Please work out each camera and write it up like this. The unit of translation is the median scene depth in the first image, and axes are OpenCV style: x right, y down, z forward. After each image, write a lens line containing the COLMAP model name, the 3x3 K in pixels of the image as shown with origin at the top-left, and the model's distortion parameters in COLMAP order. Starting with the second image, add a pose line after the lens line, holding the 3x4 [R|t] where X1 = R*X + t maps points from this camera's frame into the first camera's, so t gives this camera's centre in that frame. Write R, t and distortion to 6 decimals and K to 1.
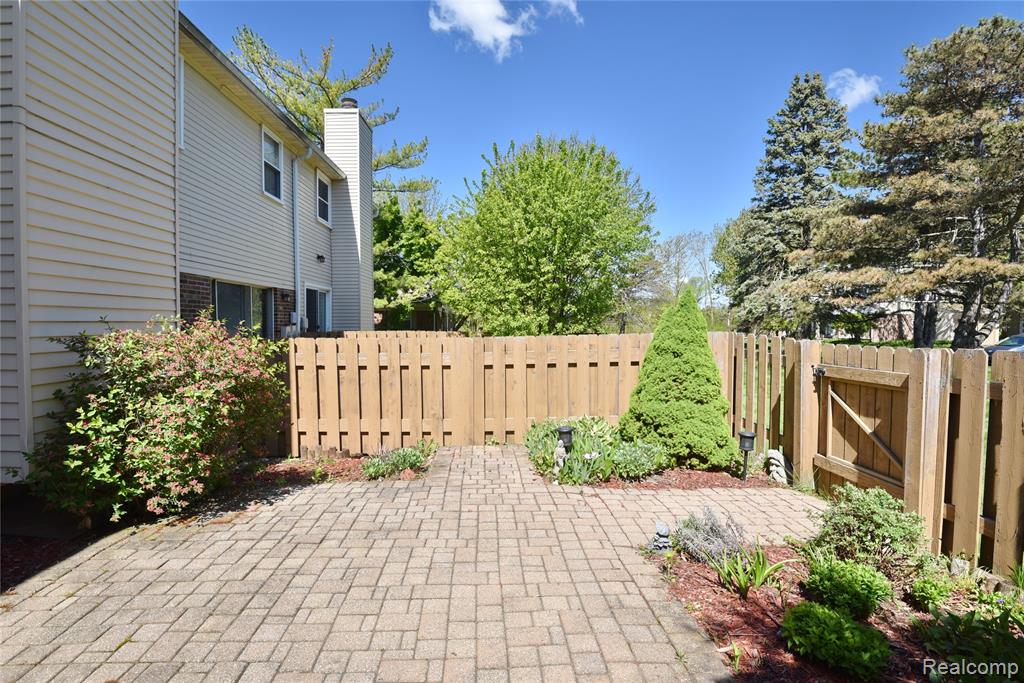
lens RADIAL K [[499.2, 0, 512.0], [0, 499.2, 341.5], [0, 0, 1]] dist [-0.018718, -0.000289]
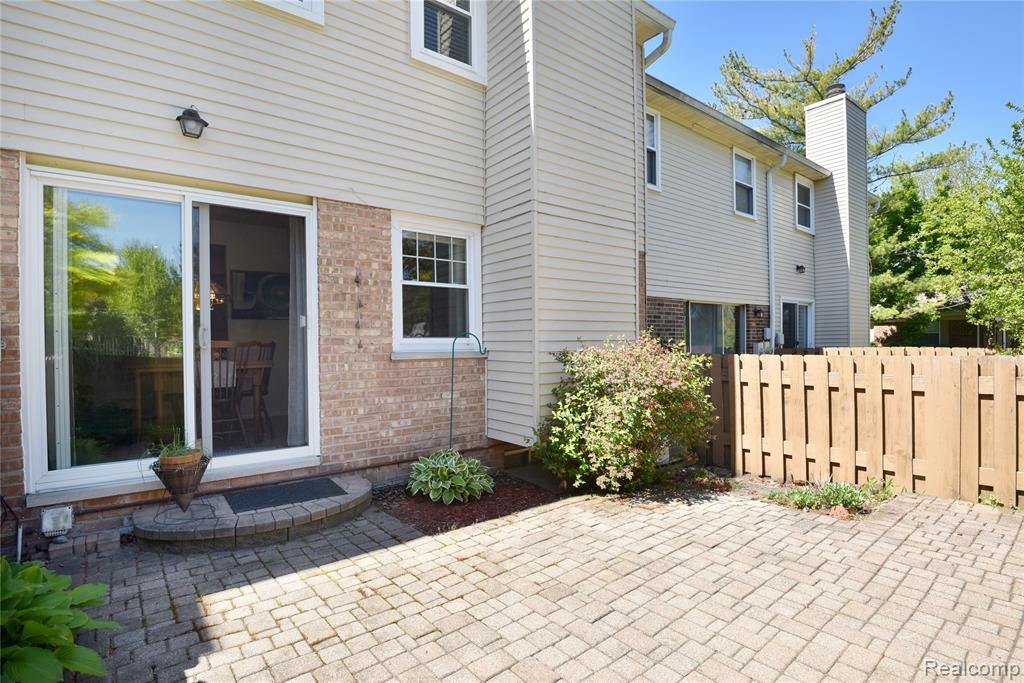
lens RADIAL K [[523.6, 0, 512.0], [0, 523.6, 341.5], [0, 0, 1]] dist [-0.001274, -0.000774]
pose [[0.594065, -0.009552, -0.804360, 0.198410], [-0.015970, 0.999592, -0.023665, -0.000780], [0.804258, 0.026904, 0.593671, -0.014672]]
